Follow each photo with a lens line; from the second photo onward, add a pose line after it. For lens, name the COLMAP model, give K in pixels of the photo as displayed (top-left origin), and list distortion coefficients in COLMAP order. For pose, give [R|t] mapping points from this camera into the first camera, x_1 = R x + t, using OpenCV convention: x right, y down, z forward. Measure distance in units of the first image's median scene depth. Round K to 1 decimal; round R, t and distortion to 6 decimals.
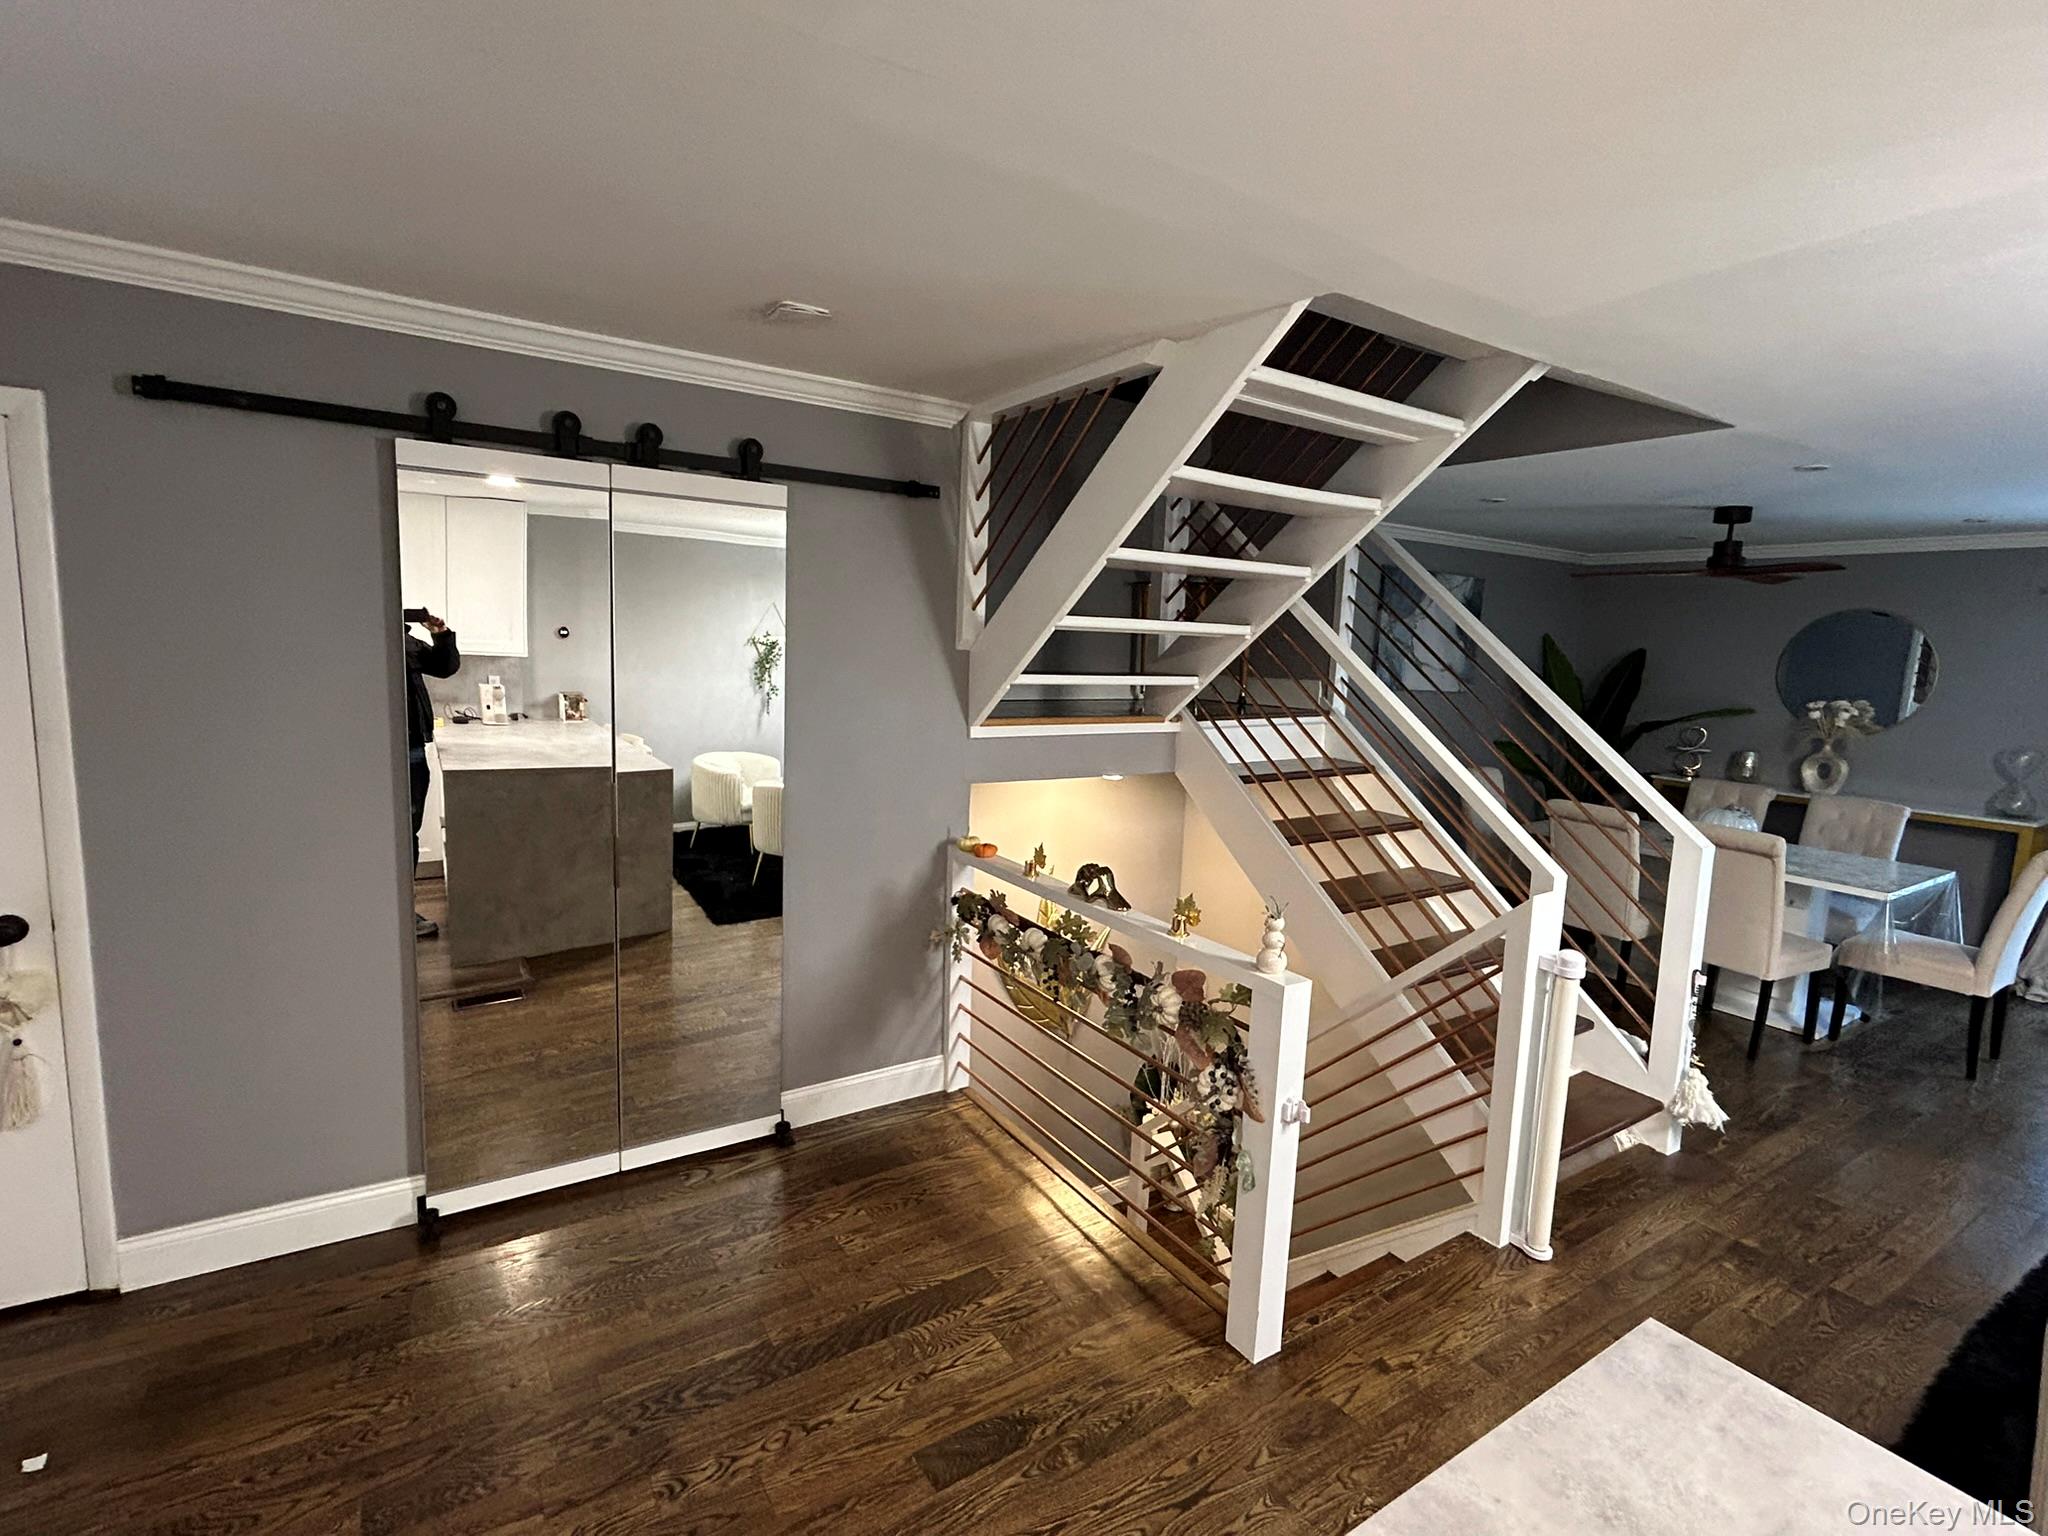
lens RADIAL K [[962.0, 0, 1016.8], [0, 962.0, 753.8], [0, 0, 1]] dist [0.002917, -0.001507]
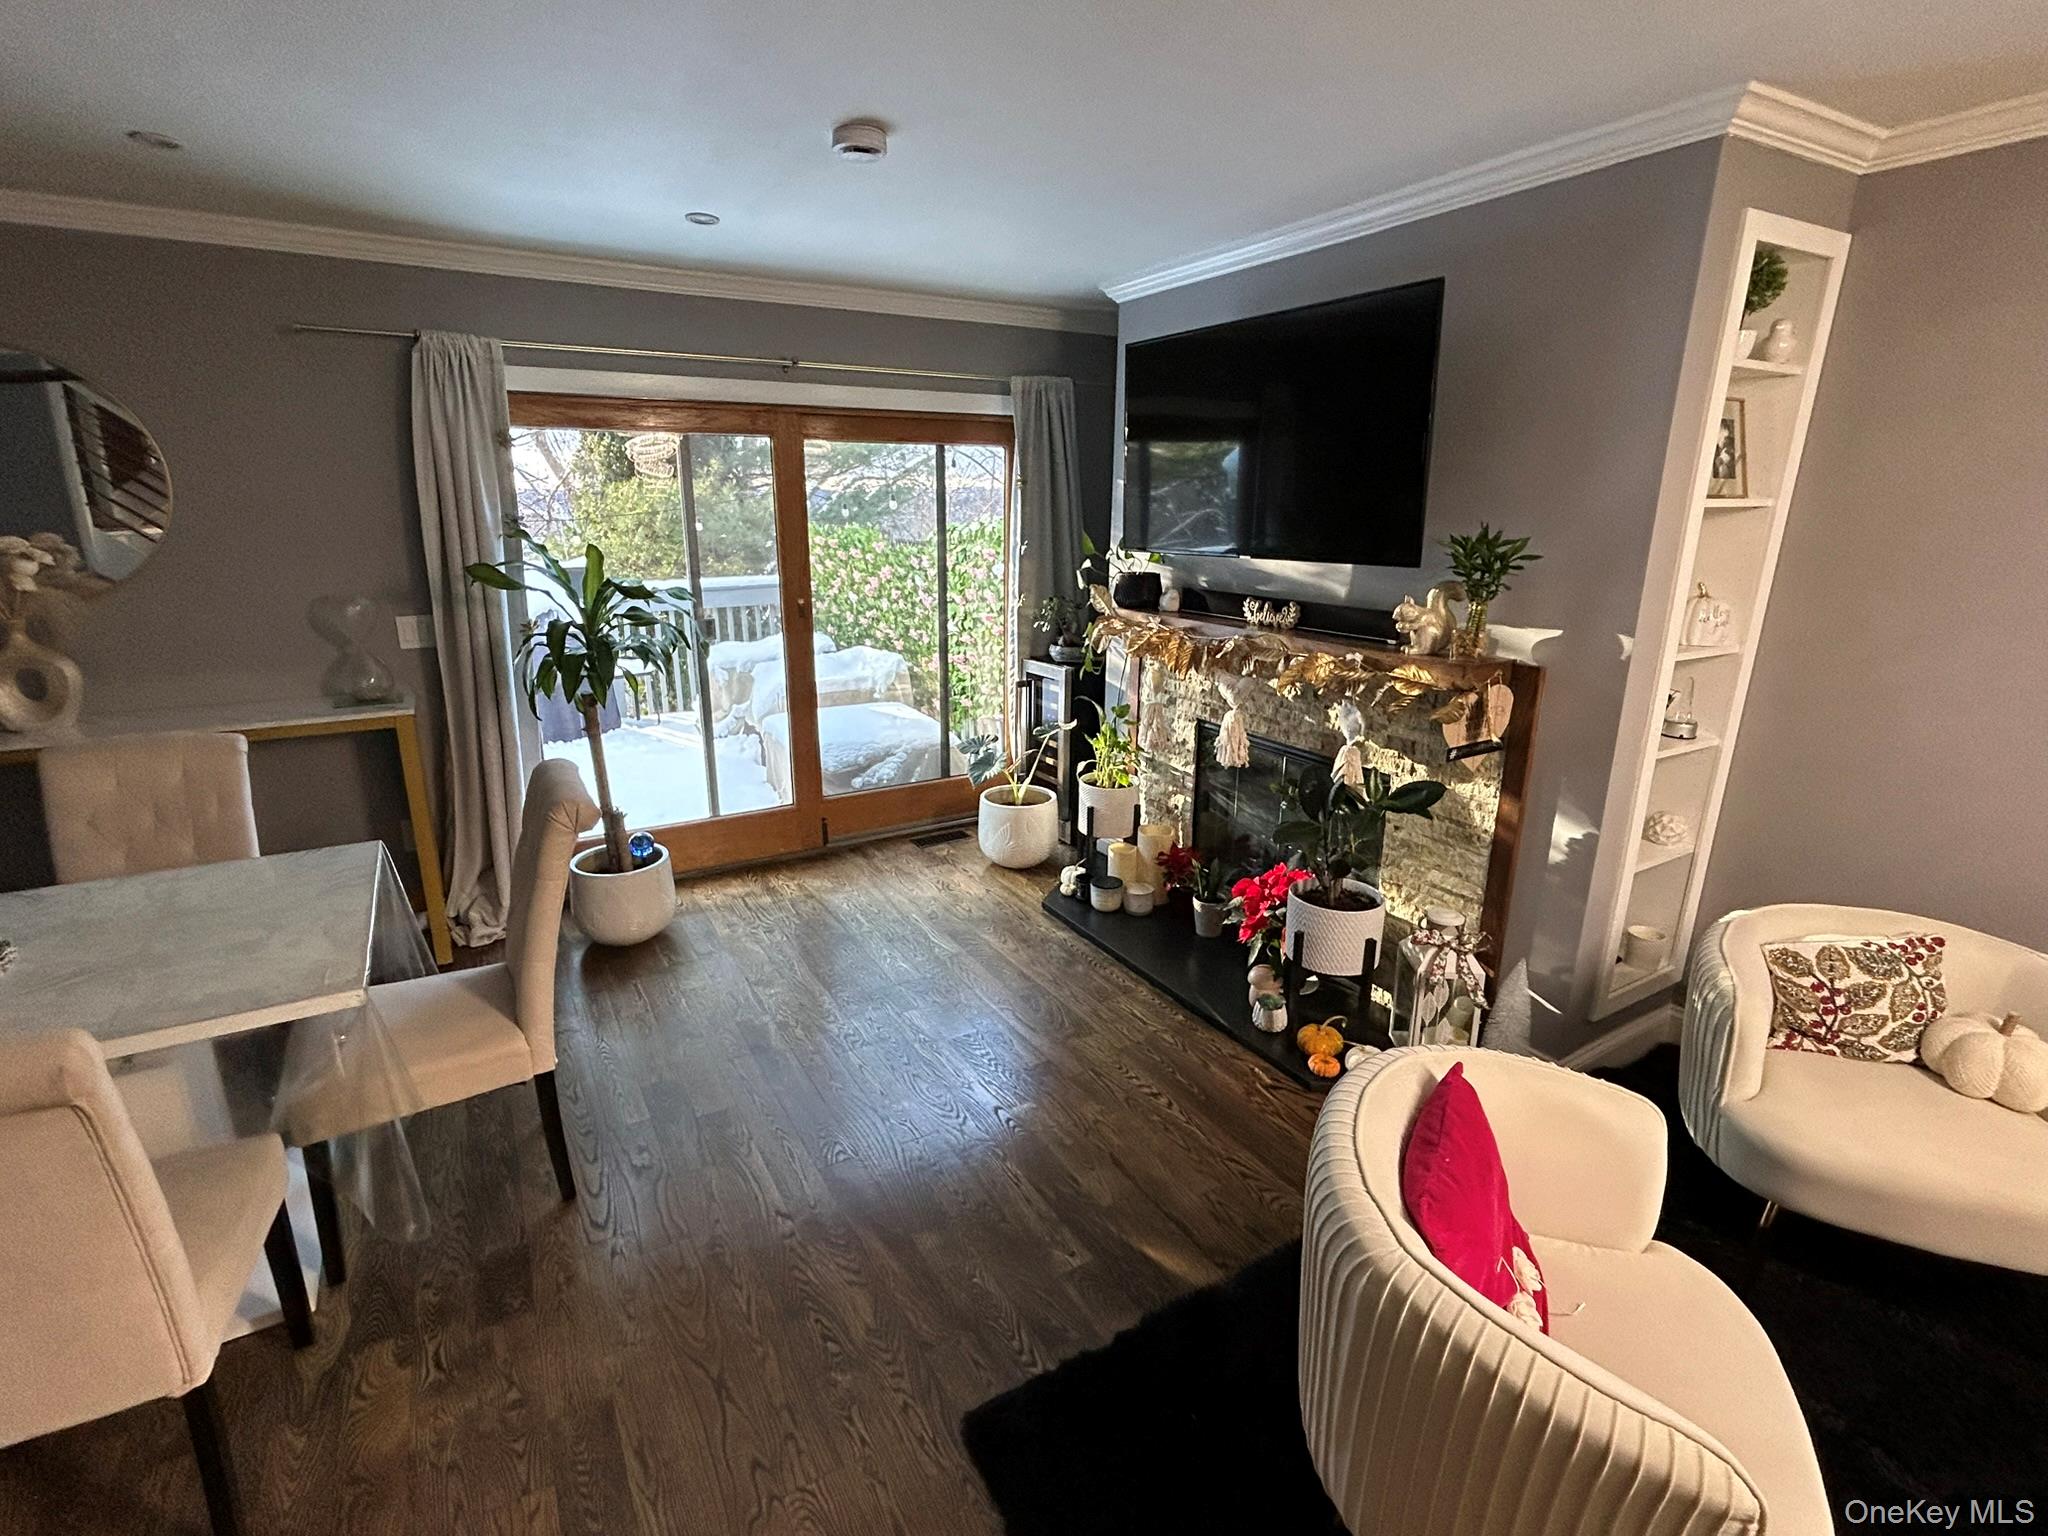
lens RADIAL K [[962.0, 0, 1013.8], [0, 962.0, 762.3], [0, 0, 1]] dist [0.002917, -0.001507]
pose [[0.033048, -0.304719, 0.951869, 0.421903], [0.112671, 0.947454, 0.299394, -0.039277], [-0.993083, 0.097353, 0.065645, 0.532470]]
